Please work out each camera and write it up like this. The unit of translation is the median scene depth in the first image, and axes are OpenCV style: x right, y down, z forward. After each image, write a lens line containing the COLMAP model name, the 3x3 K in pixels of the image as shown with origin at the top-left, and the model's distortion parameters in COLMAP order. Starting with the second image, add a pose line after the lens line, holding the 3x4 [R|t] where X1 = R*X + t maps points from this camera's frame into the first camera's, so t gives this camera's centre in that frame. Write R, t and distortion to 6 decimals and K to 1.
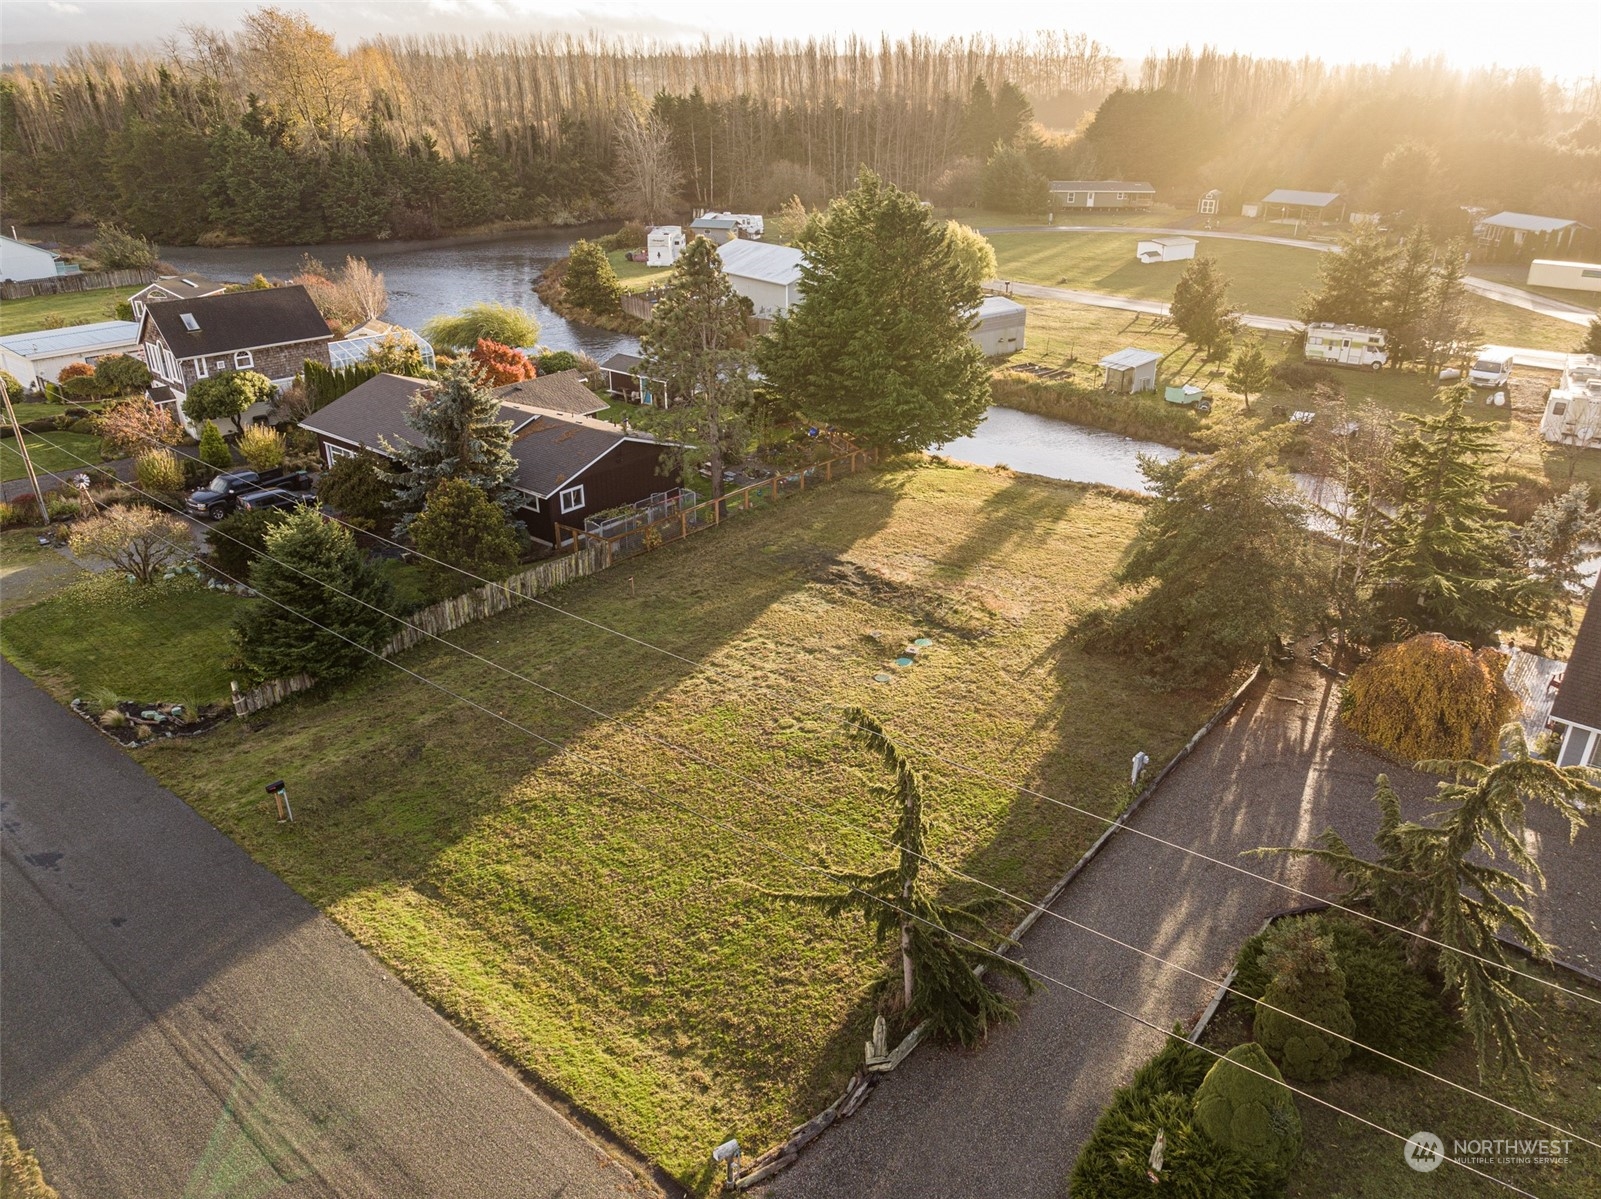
lens RADIAL K [[1112.0, 0, 800.5], [0, 1112.0, 599.5], [0, 0, 1]] dist [-0.009242, -0.001908]
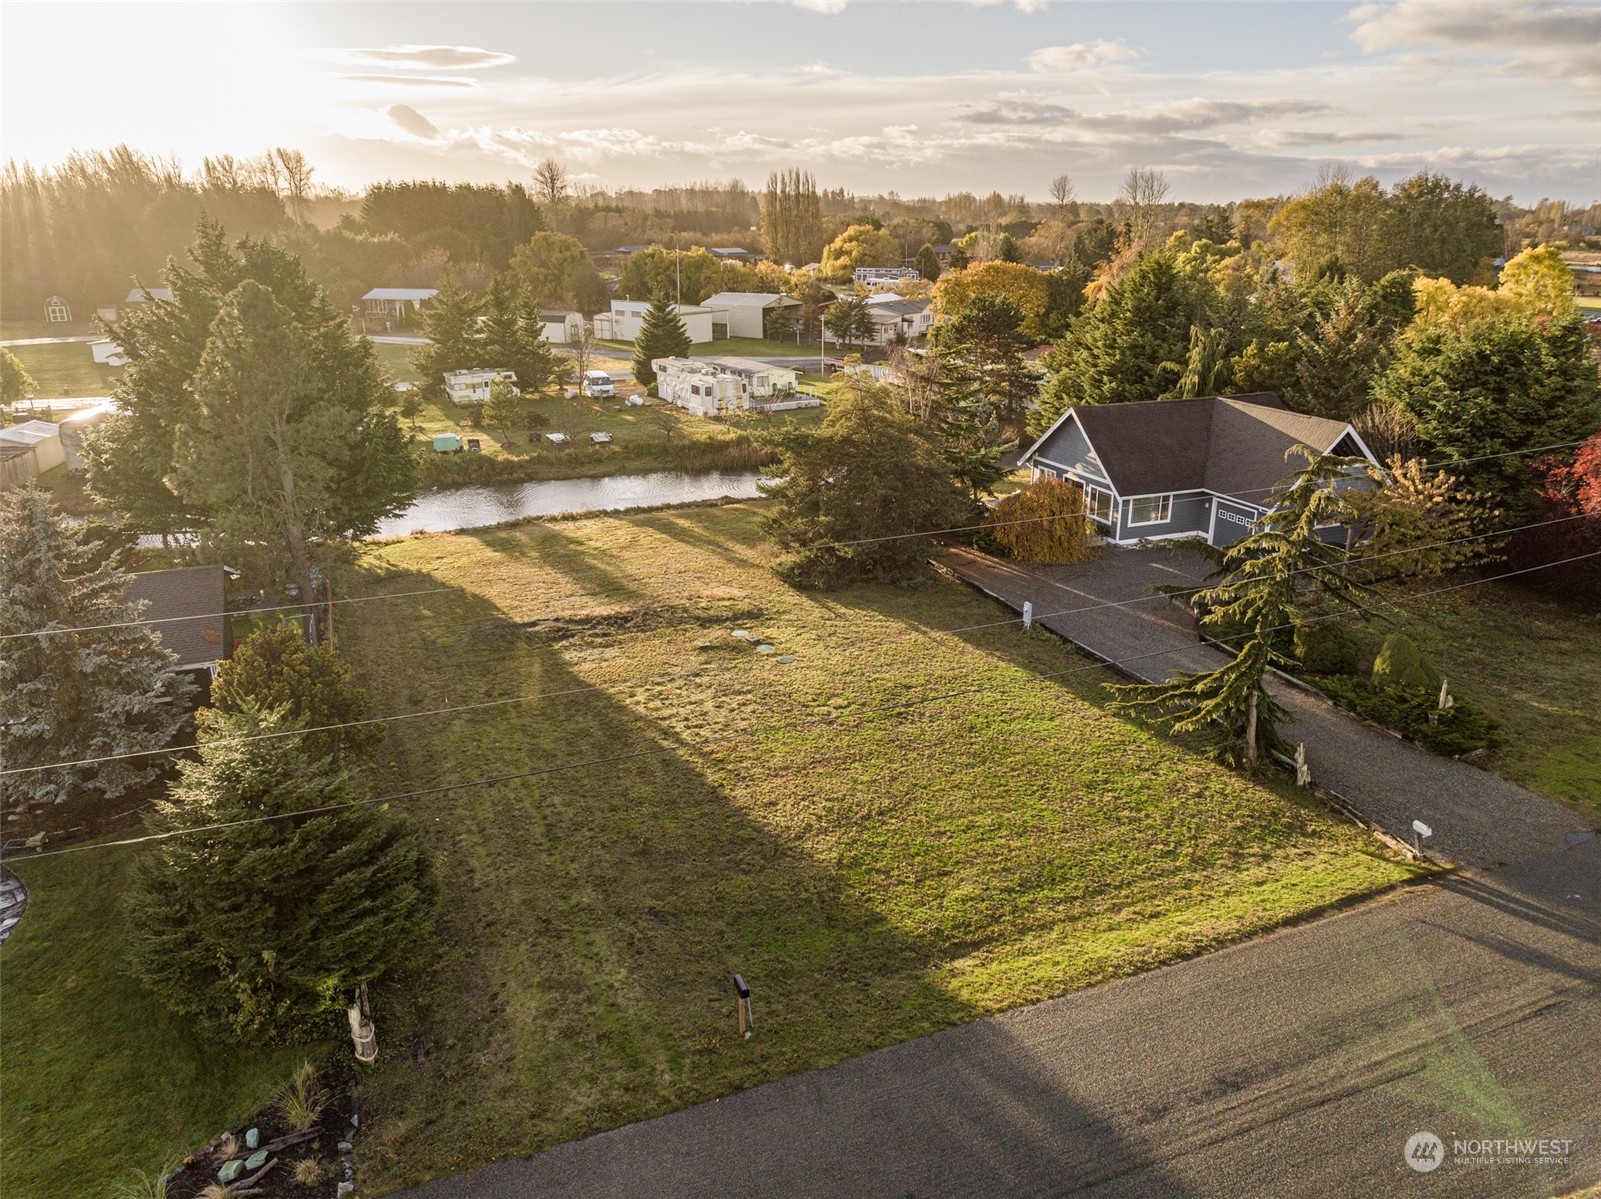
lens RADIAL K [[1121.1, 0, 800.5], [0, 1121.1, 599.5], [0, 0, 1]] dist [-0.010404, -0.002446]
pose [[0.469904, -0.286343, 0.834984, -0.865810], [0.366827, 0.923723, 0.110335, -0.100129], [-0.802887, 0.254448, 0.539099, 0.490572]]
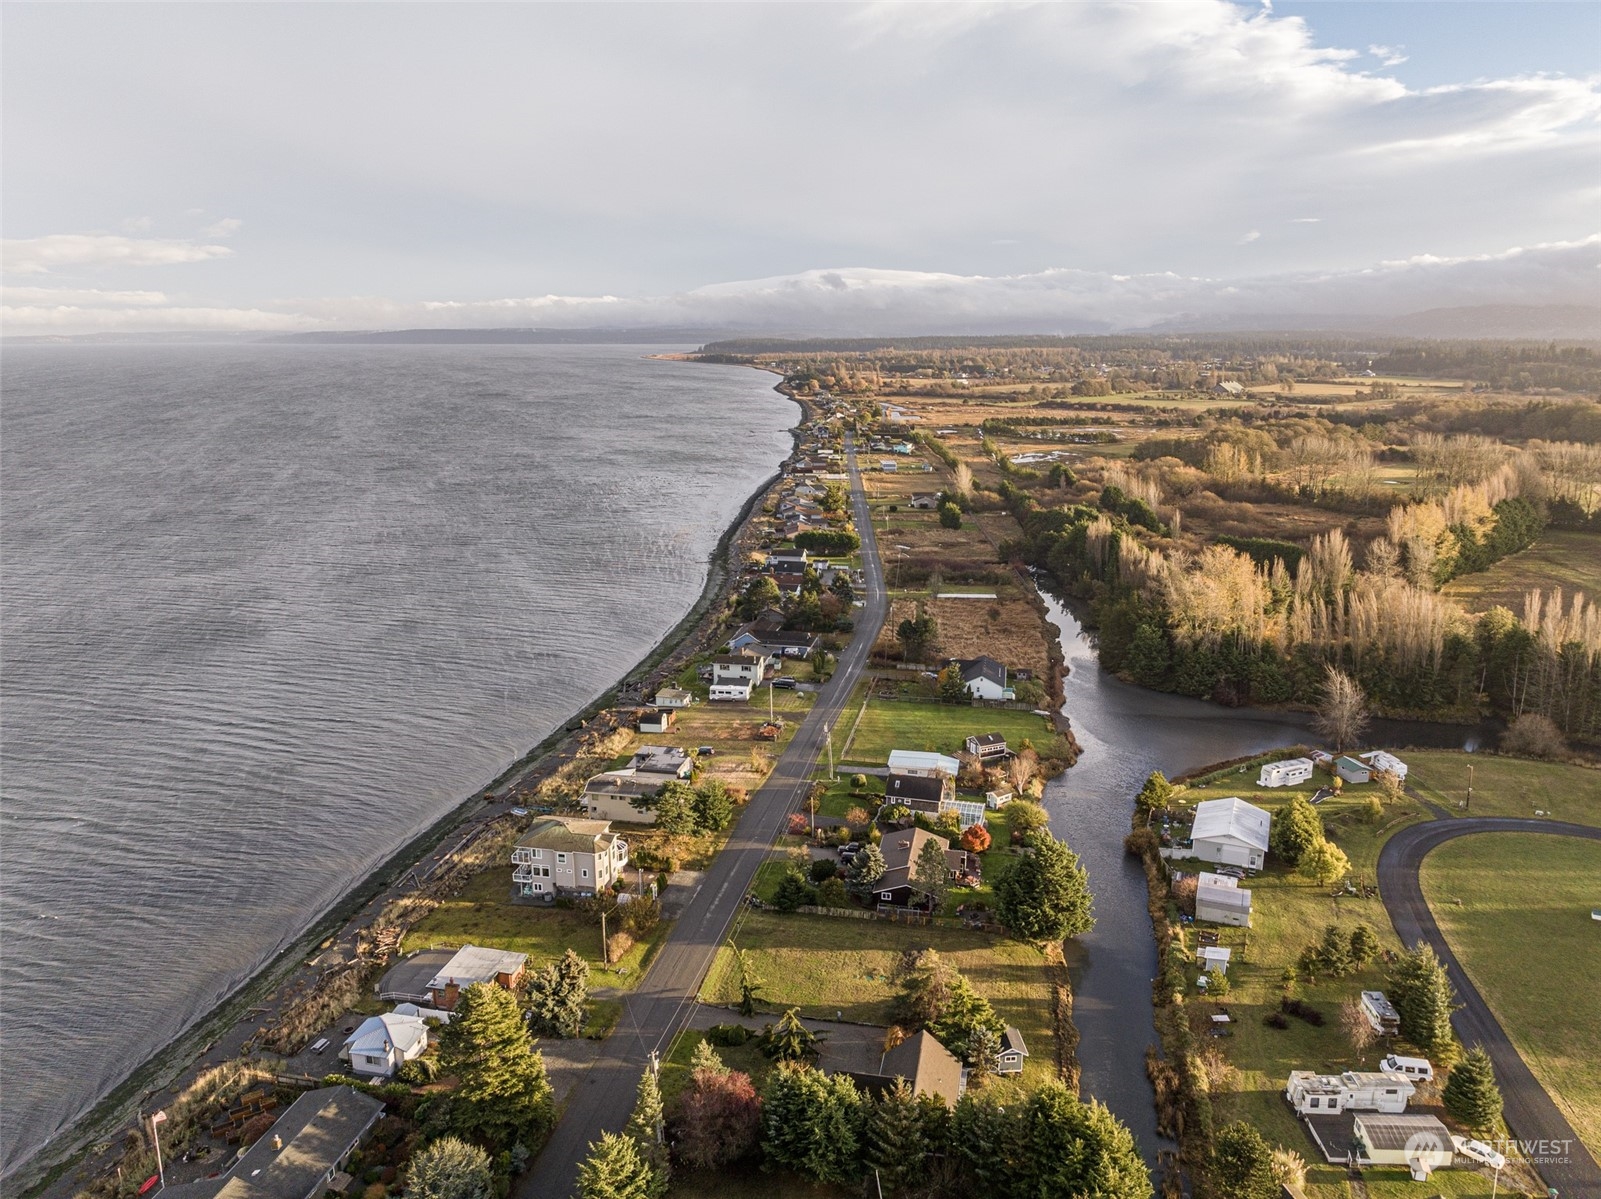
lens RADIAL K [[1121.1, 0, 800.5], [0, 1121.1, 599.5], [0, 0, 1]] dist [-0.010404, -0.002446]
pose [[0.483785, 0.206265, -0.850533, 3.278860], [-0.366295, 0.930338, 0.017270, -1.243336], [0.794846, 0.303191, 0.525638, -1.669752]]
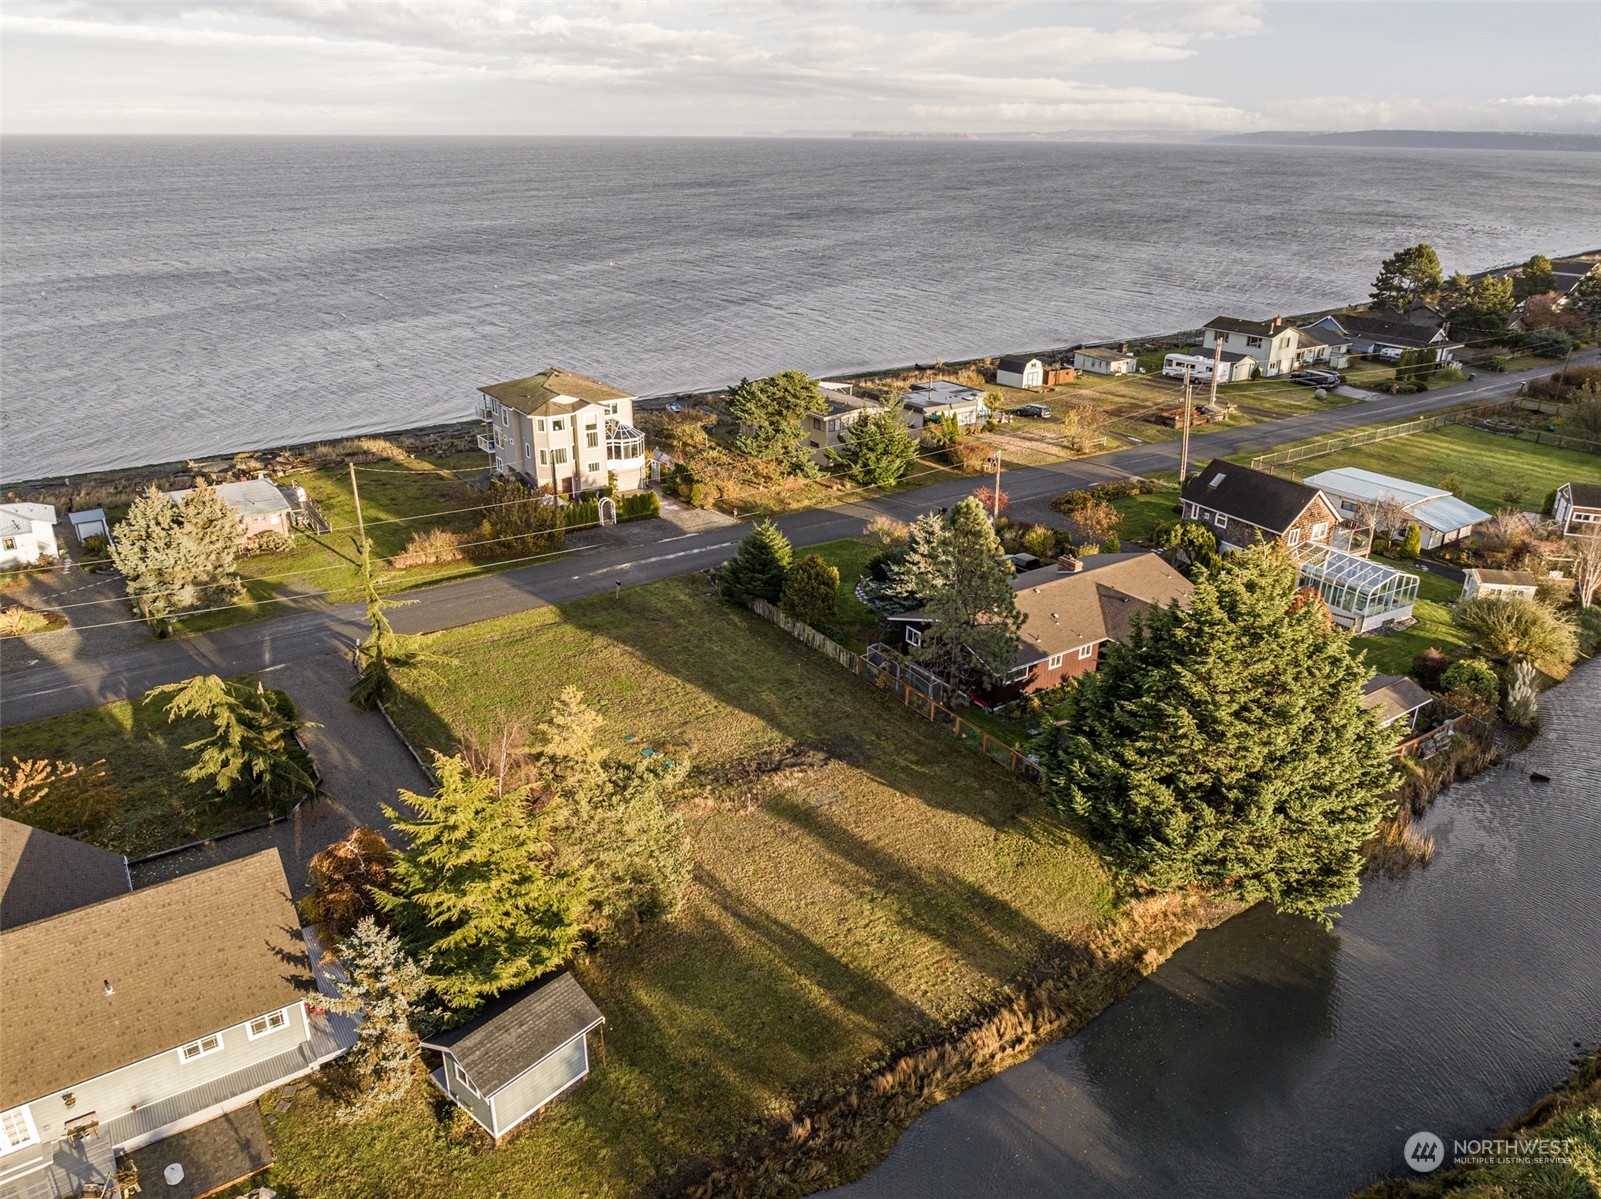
lens RADIAL K [[1121.1, 0, 800.5], [0, 1121.1, 599.5], [0, 0, 1]] dist [-0.010404, -0.002446]
pose [[-0.274744, 0.371596, -0.886810, 1.503144], [-0.416880, 0.785072, 0.458119, -1.018516], [0.866445, 0.495559, -0.060783, 1.380678]]
